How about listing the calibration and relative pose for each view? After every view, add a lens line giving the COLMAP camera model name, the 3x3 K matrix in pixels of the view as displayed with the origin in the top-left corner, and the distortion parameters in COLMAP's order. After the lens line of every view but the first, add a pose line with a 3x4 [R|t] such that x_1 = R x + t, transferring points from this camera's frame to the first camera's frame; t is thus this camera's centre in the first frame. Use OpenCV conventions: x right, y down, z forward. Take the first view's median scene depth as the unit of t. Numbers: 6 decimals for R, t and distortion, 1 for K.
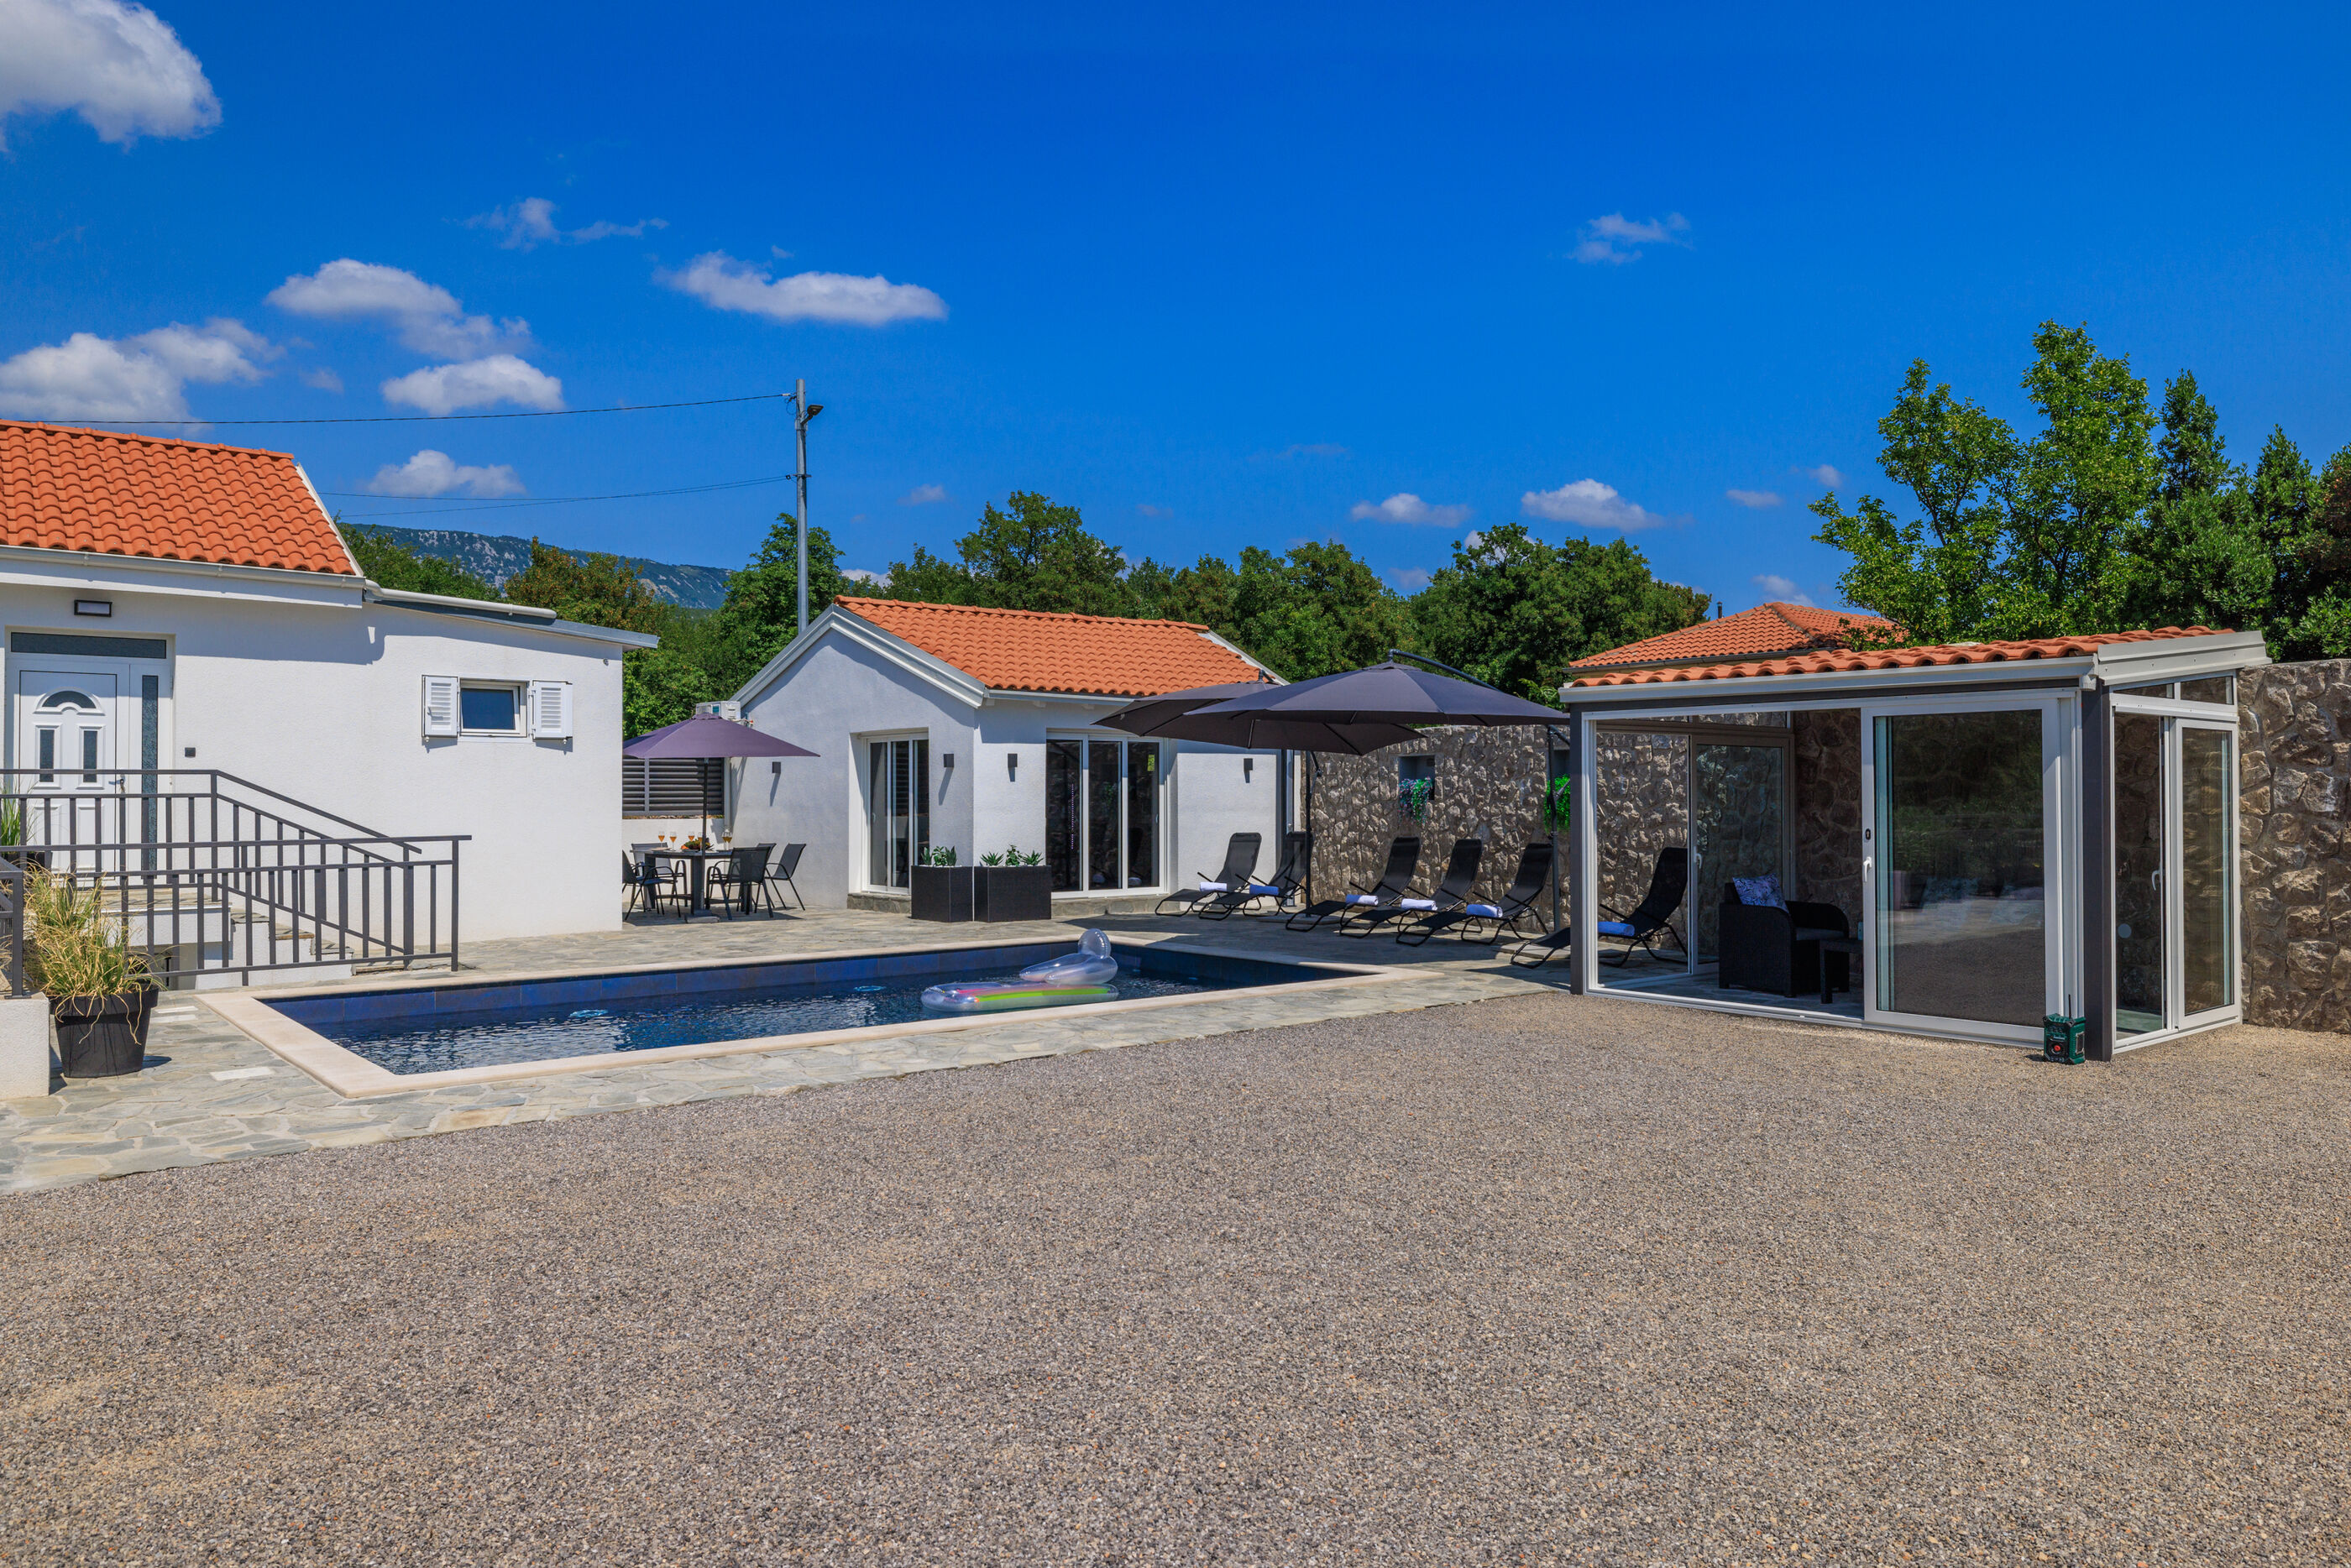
lens RADIAL K [[1573.1, 0, 1174.0], [0, 1573.1, 784.6], [0, 0, 1]] dist [-0.000898, -0.002453]
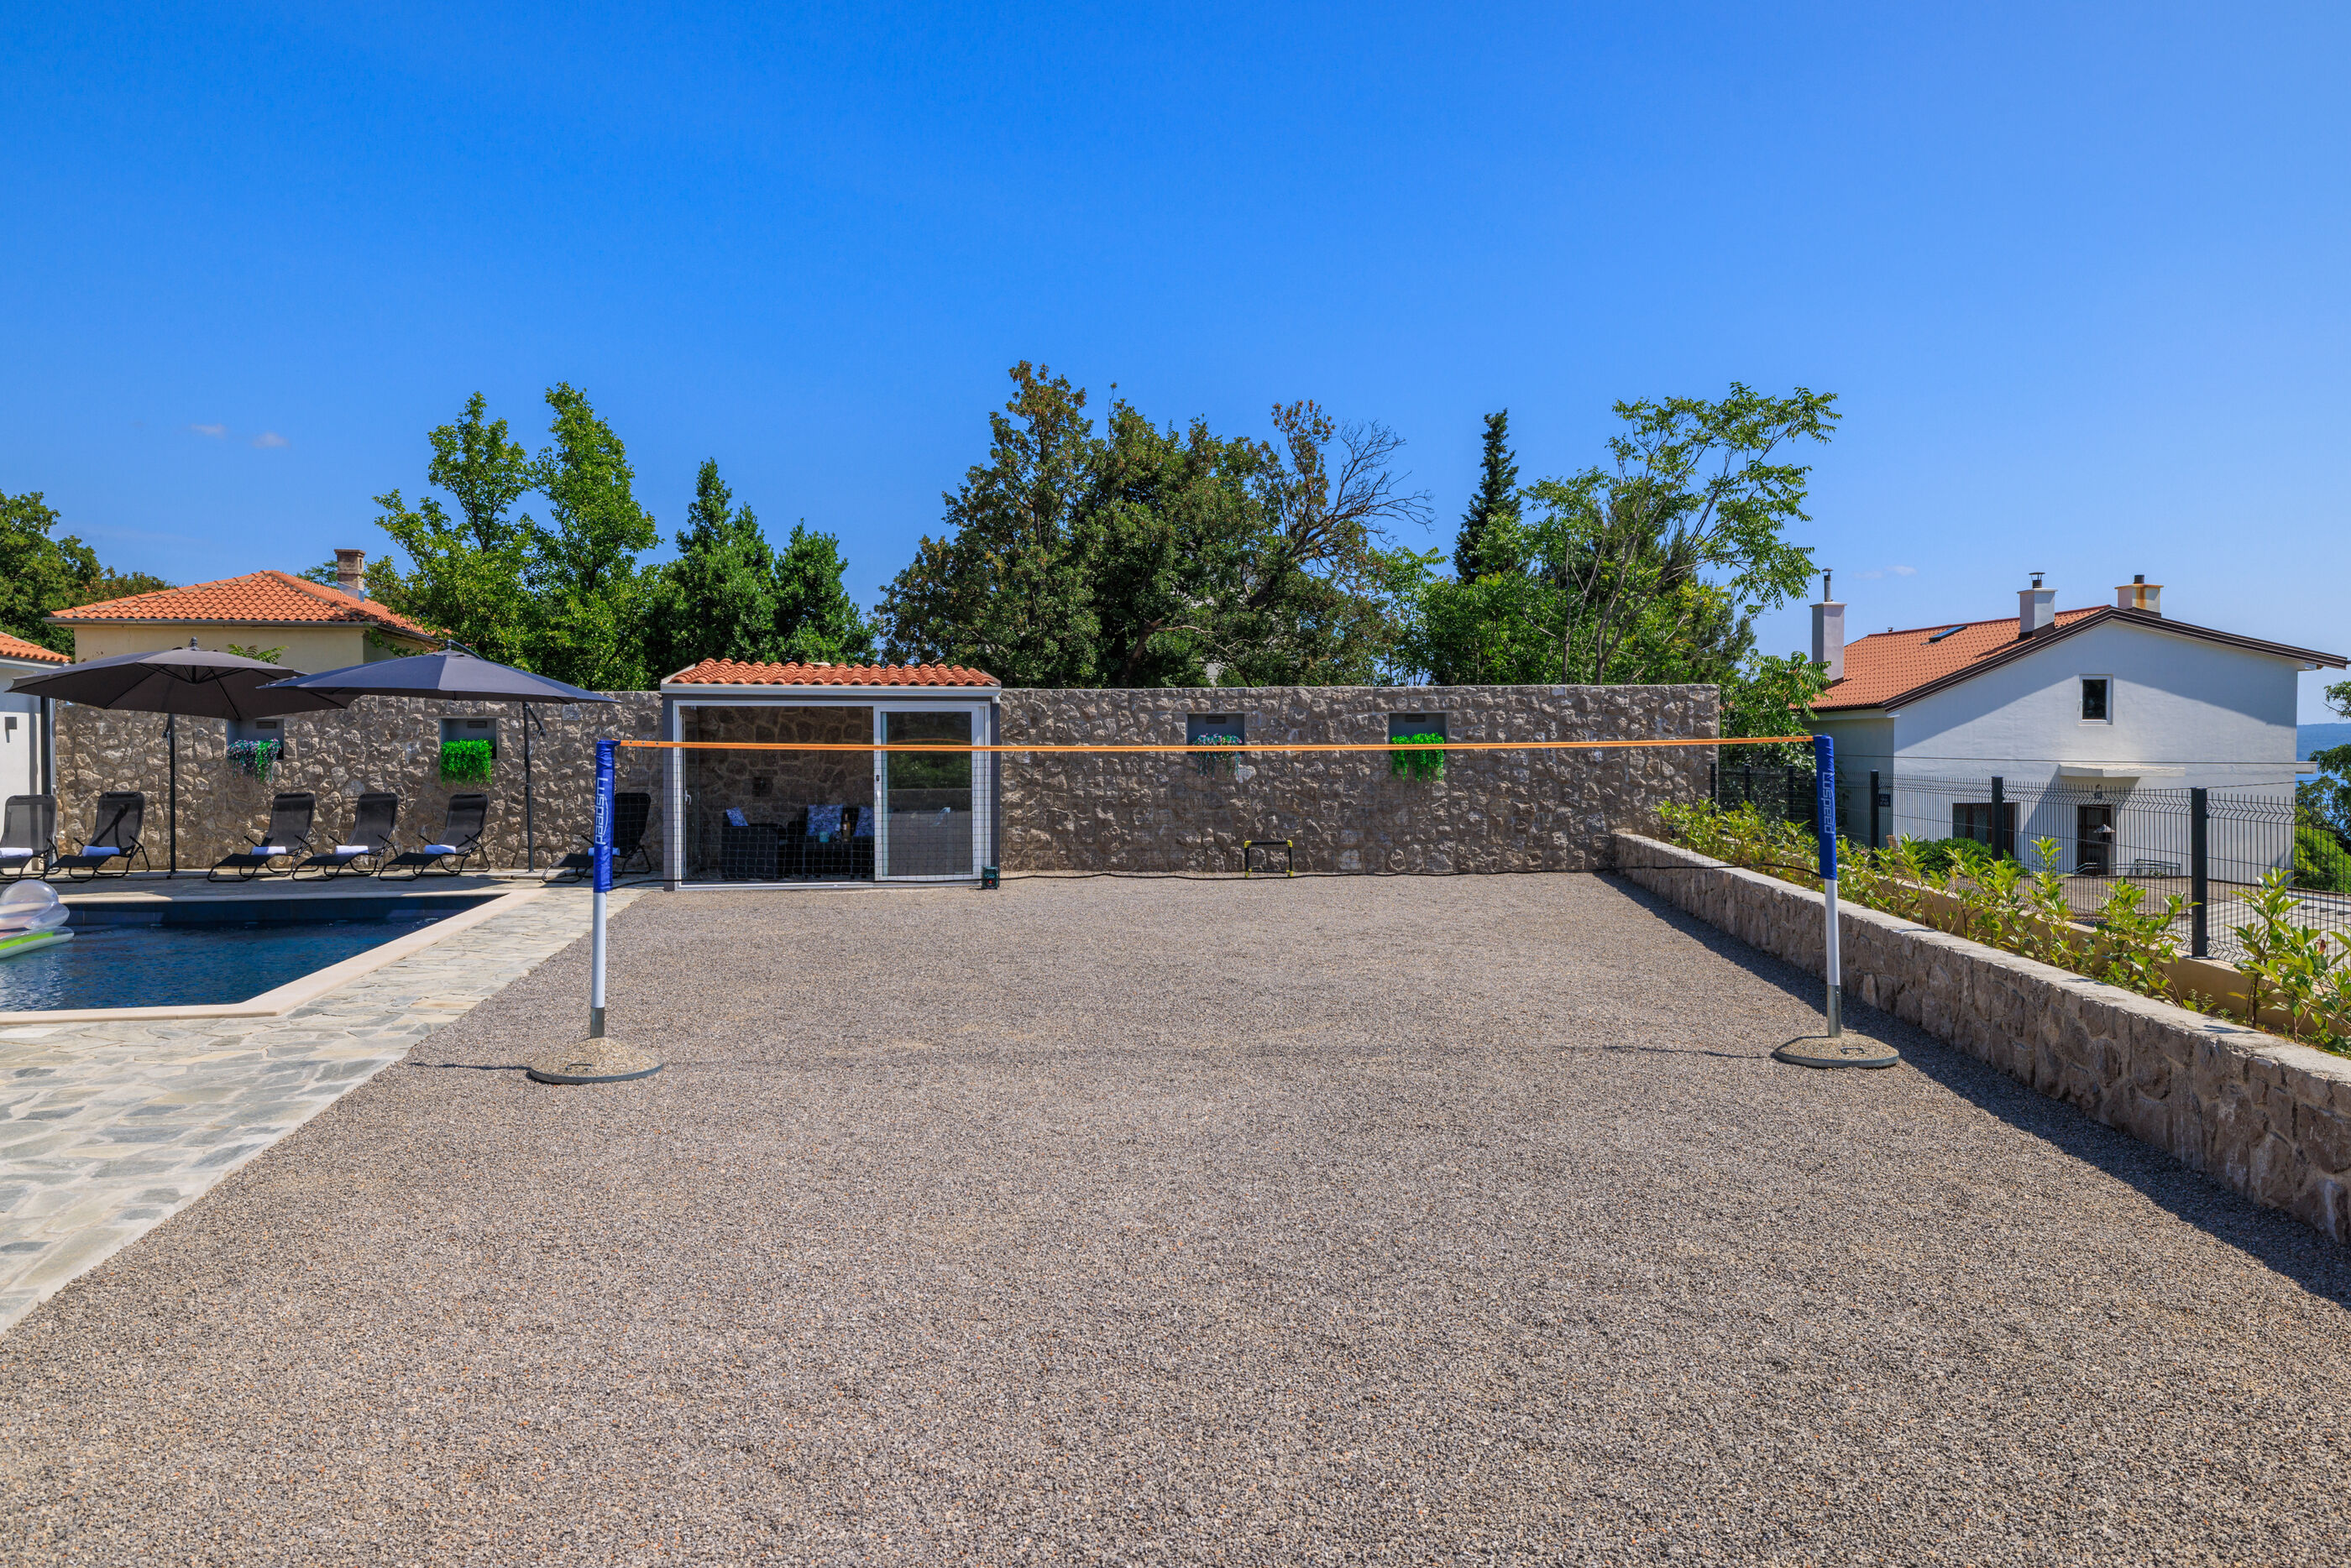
lens RADIAL K [[1574.8, 0, 1180.8], [0, 1574.8, 782.6], [0, 0, 1]] dist [0.002973, 0.003363]
pose [[0.464638, -0.019121, 0.885294, -0.581875], [-0.005116, 0.999692, 0.024277, -0.004555], [-0.885486, -0.015810, 0.464397, -0.076729]]
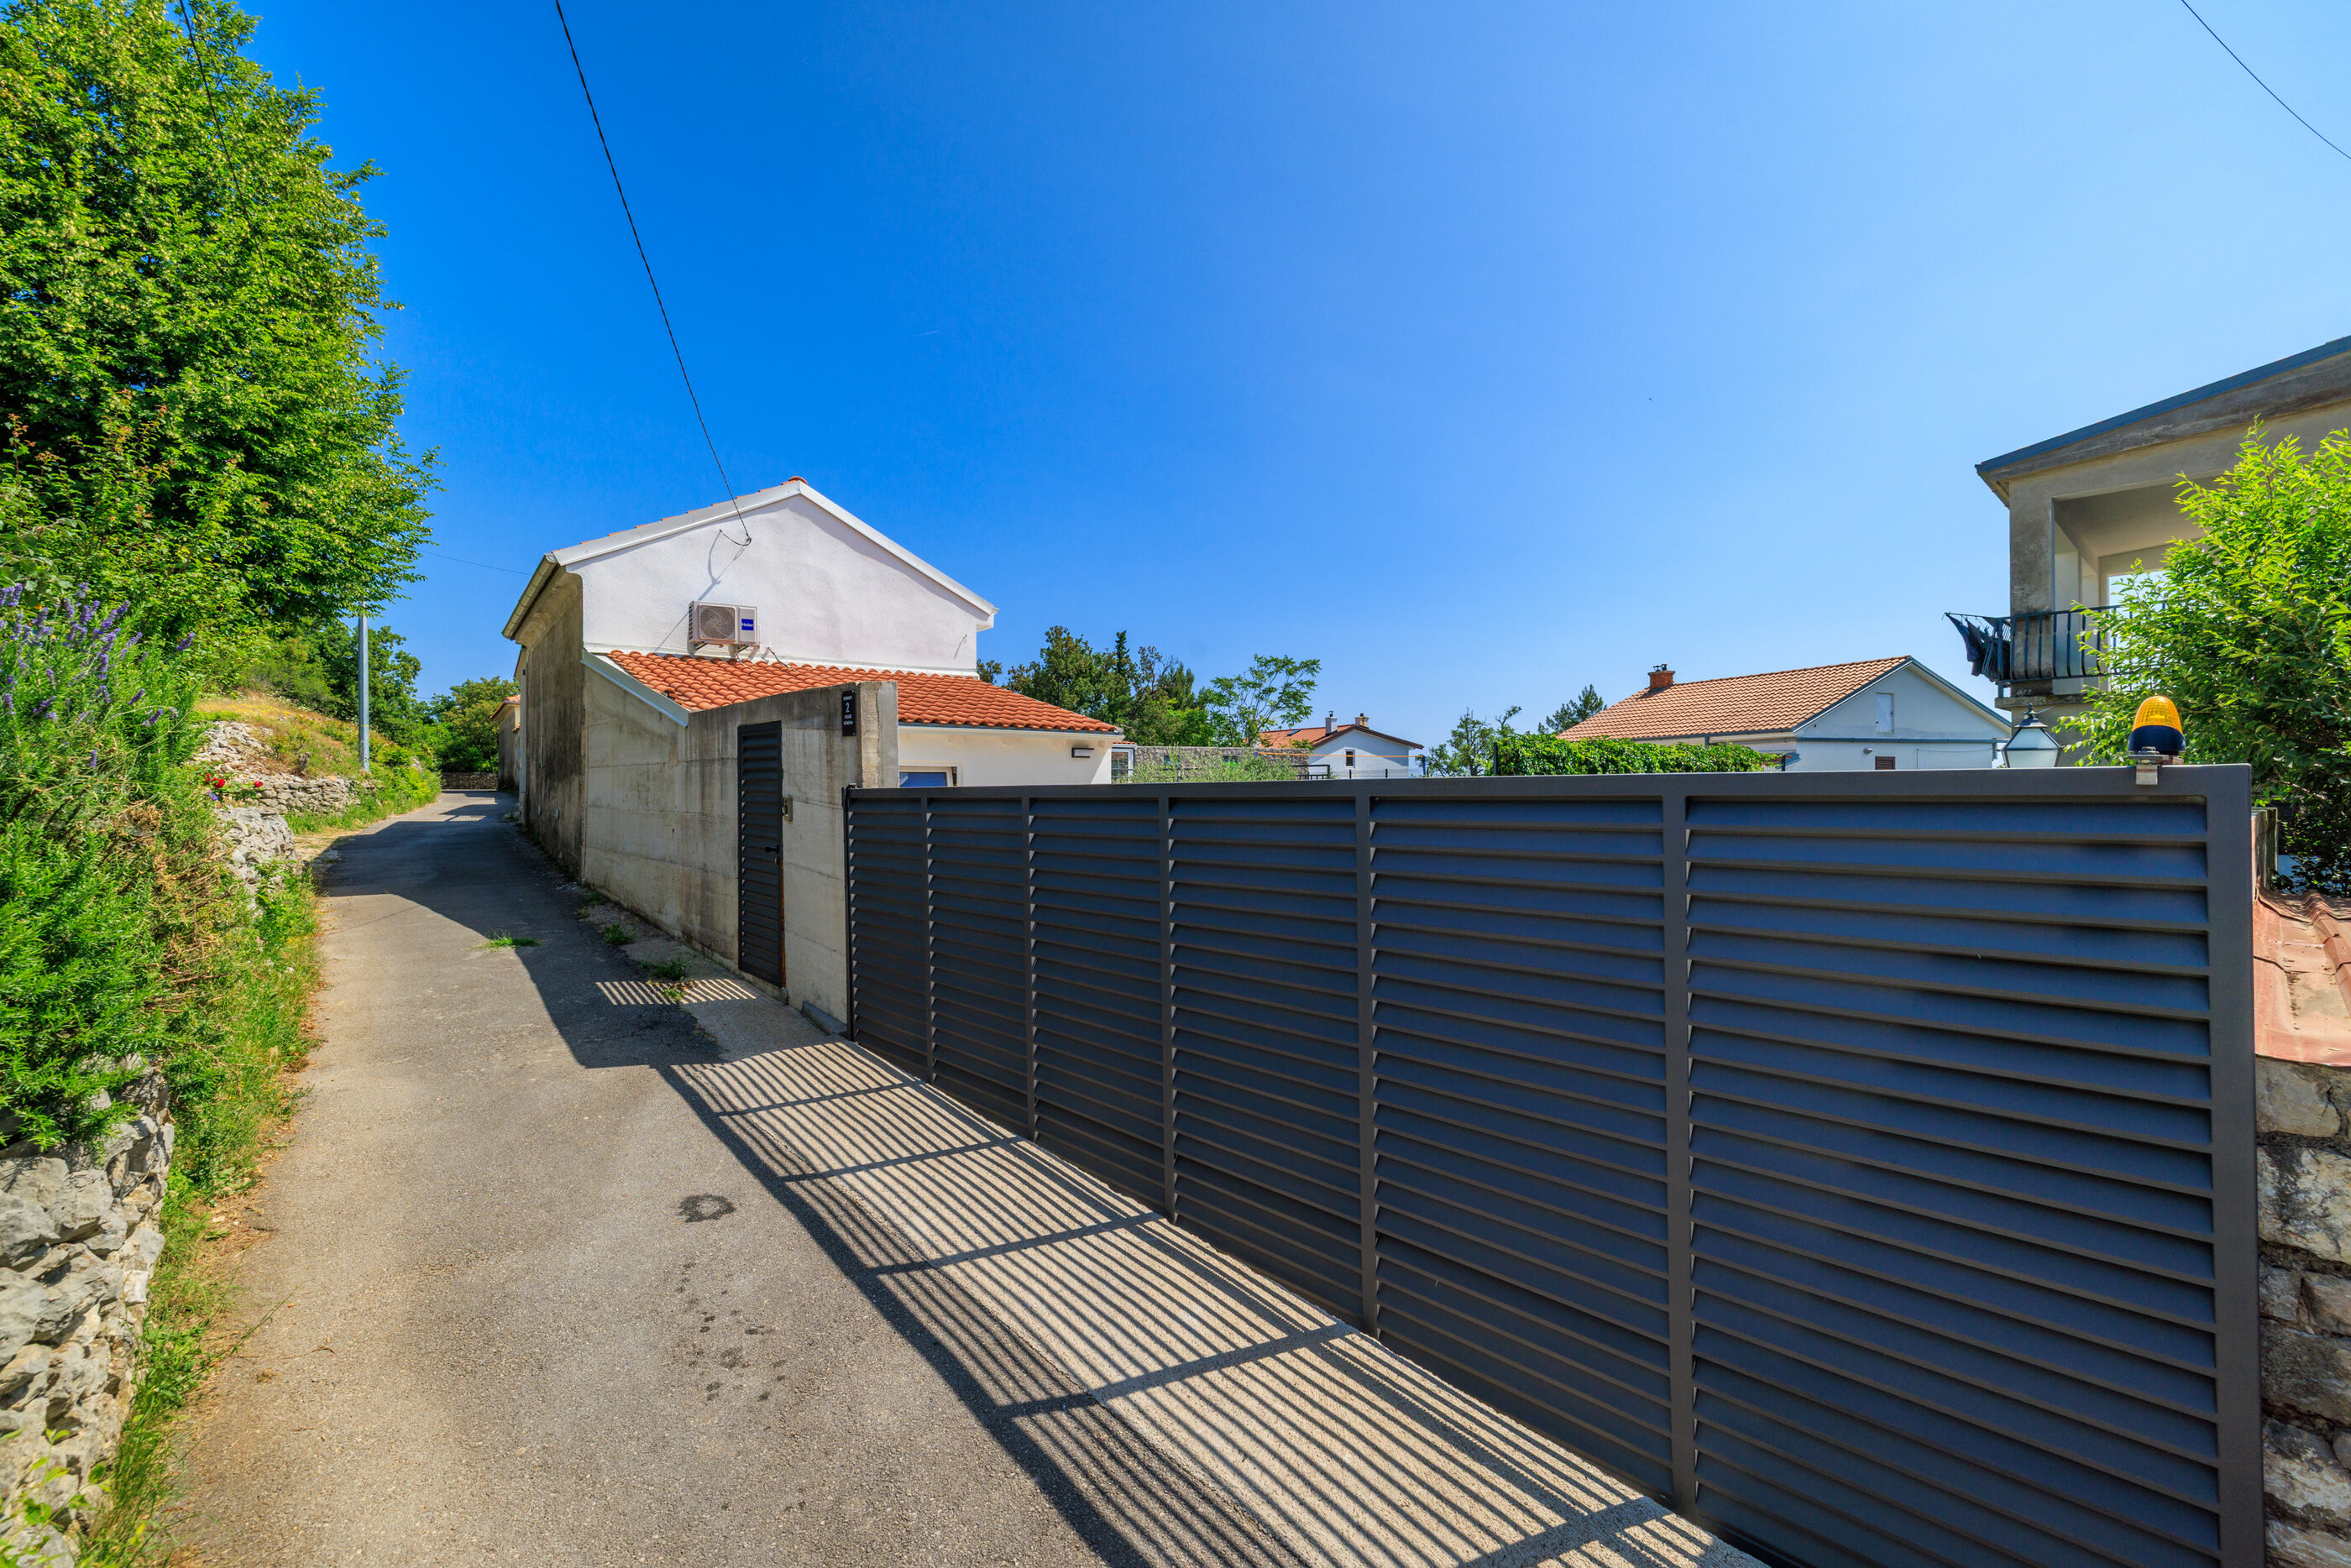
lens RADIAL K [[984.7, 0, 1179.9], [0, 984.7, 786.0], [0, 0, 1]] dist [-0.000165, 0.000172]
pose [[0.033341, 0.006539, 0.999423, -1.866618], [-0.006005, 0.999962, -0.006343, 0.060986], [-0.999426, -0.005790, 0.033379, 0.362789]]
